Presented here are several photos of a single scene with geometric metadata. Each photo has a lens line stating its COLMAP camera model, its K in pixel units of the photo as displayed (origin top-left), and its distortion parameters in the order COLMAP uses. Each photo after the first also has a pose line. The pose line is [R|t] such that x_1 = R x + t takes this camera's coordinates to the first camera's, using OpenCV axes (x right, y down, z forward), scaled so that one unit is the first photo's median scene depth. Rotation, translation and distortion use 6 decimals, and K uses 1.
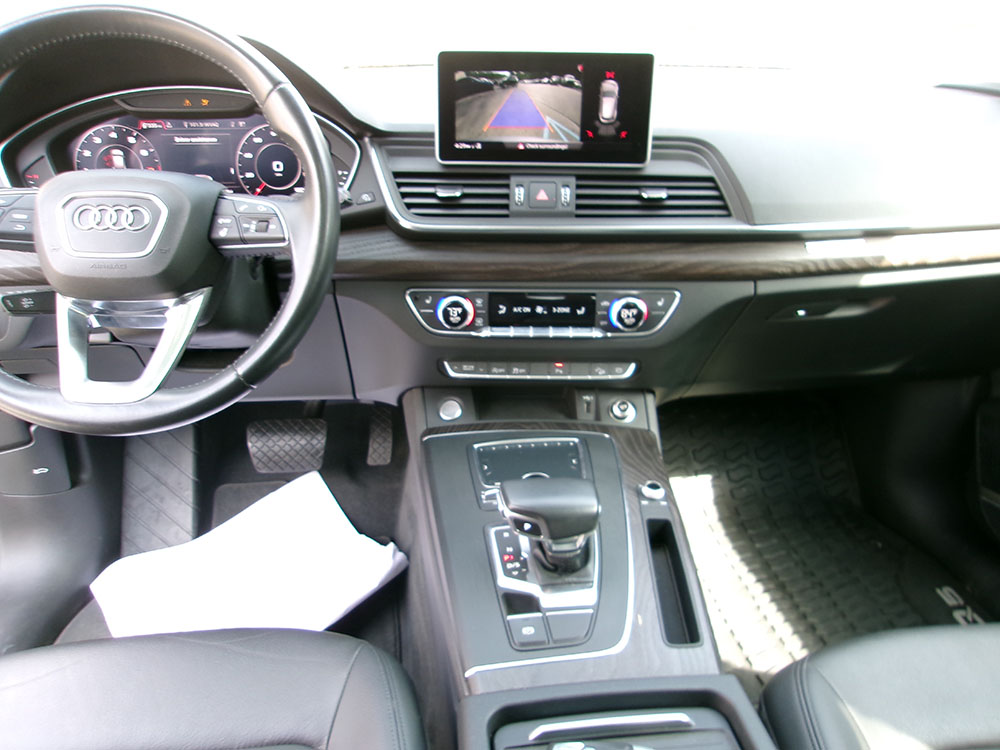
lens RADIAL K [[766.9, 0, 498.1], [0, 766.9, 381.8], [0, 0, 1]] dist [-0.019066, 0.027197]
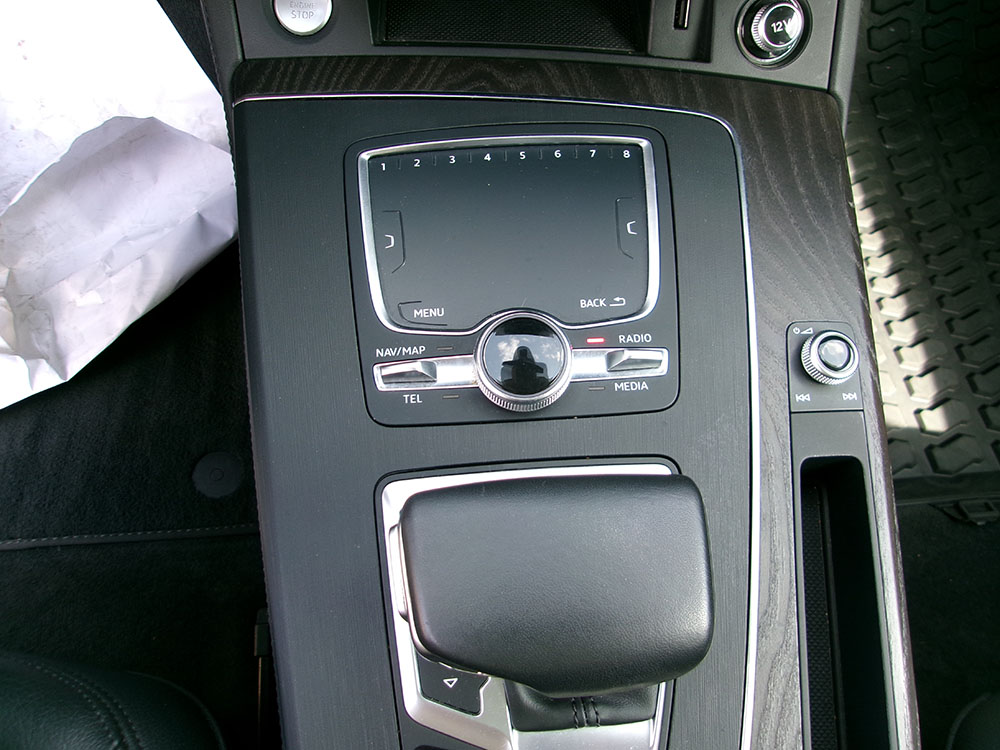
lens RADIAL K [[766.9, 0, 497.7], [0, 766.9, 367.6], [0, 0, 1]] dist [-0.019066, 0.027197]
pose [[0.999276, 0.022896, 0.030382, 0.024728], [-0.037570, 0.719499, 0.693477, -0.101702], [-0.005982, -0.694116, 0.719838, 0.671324]]
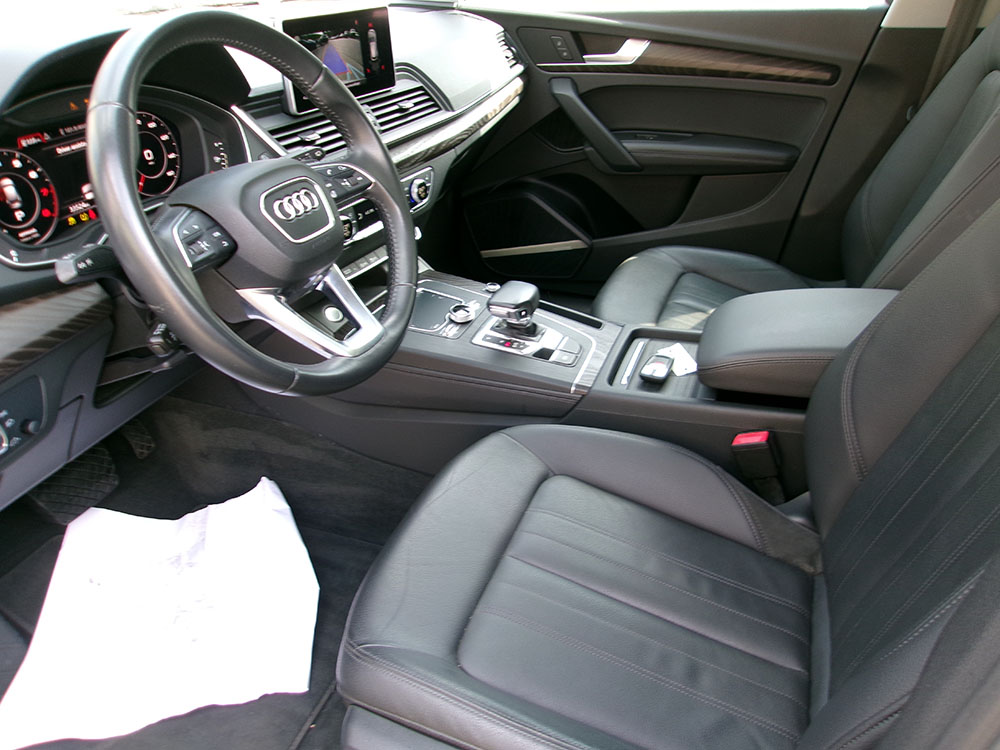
lens RADIAL K [[766.9, 0, 508.8], [0, 766.9, 374.3], [0, 0, 1]] dist [-0.019066, 0.027197]
pose [[0.428932, -0.463304, 0.775478, -1.017888], [0.382127, 0.870929, 0.308969, -0.165895], [-0.818533, 0.163804, 0.550610, 0.120195]]
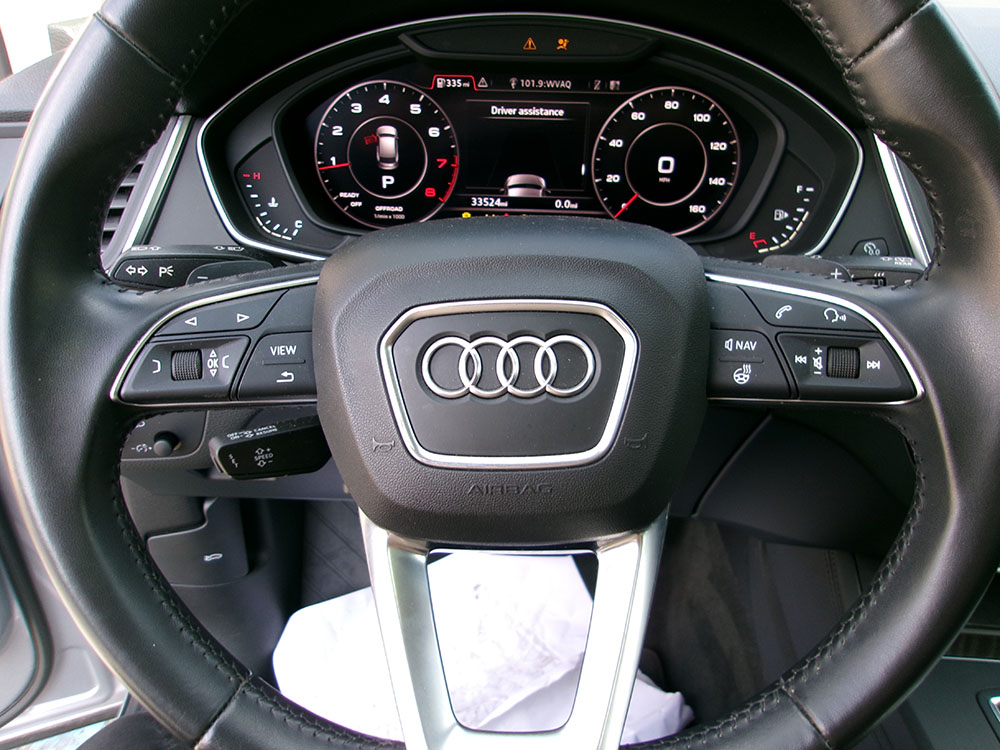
lens RADIAL K [[766.9, 0, 498.9], [0, 766.9, 373.7], [0, 0, 1]] dist [-0.019066, 0.027197]
pose [[0.988099, 0.078472, -0.132294, -0.331247], [-0.068430, 0.994537, 0.078822, -0.172966], [0.137757, -0.068831, 0.988071, 0.445181]]
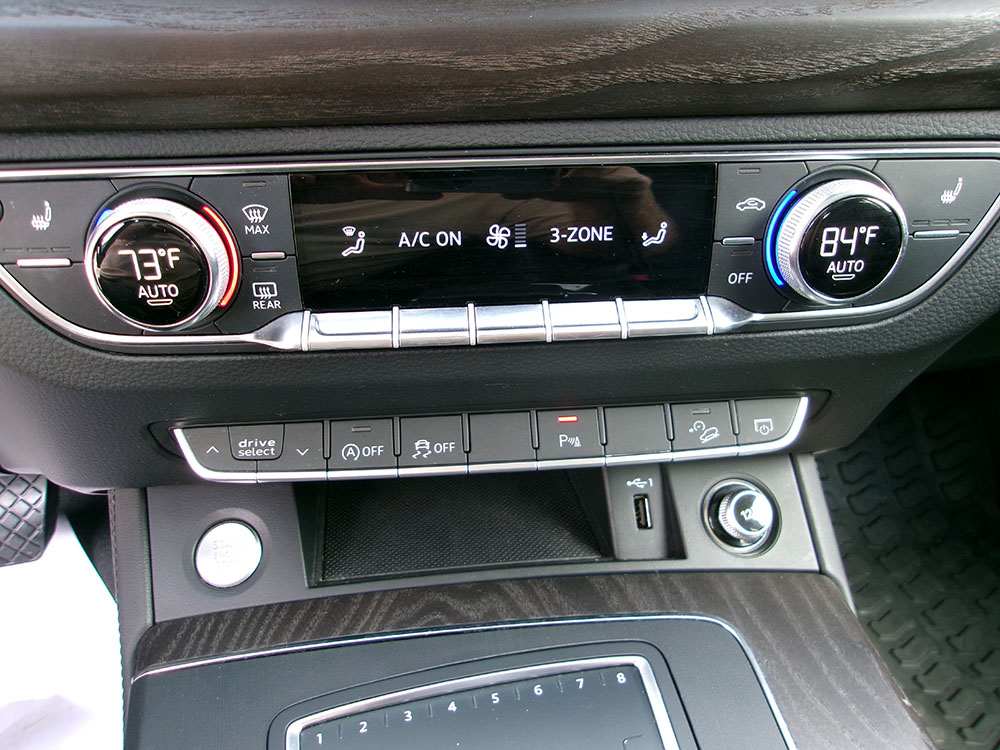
lens RADIAL K [[766.9, 0, 501.5], [0, 766.9, 376.2], [0, 0, 1]] dist [-0.019066, 0.027197]
pose [[0.991586, -0.064369, 0.112307, 0.022736], [0.048710, 0.989374, 0.136991, -0.082414], [-0.119932, -0.130368, 0.984185, 0.735062]]
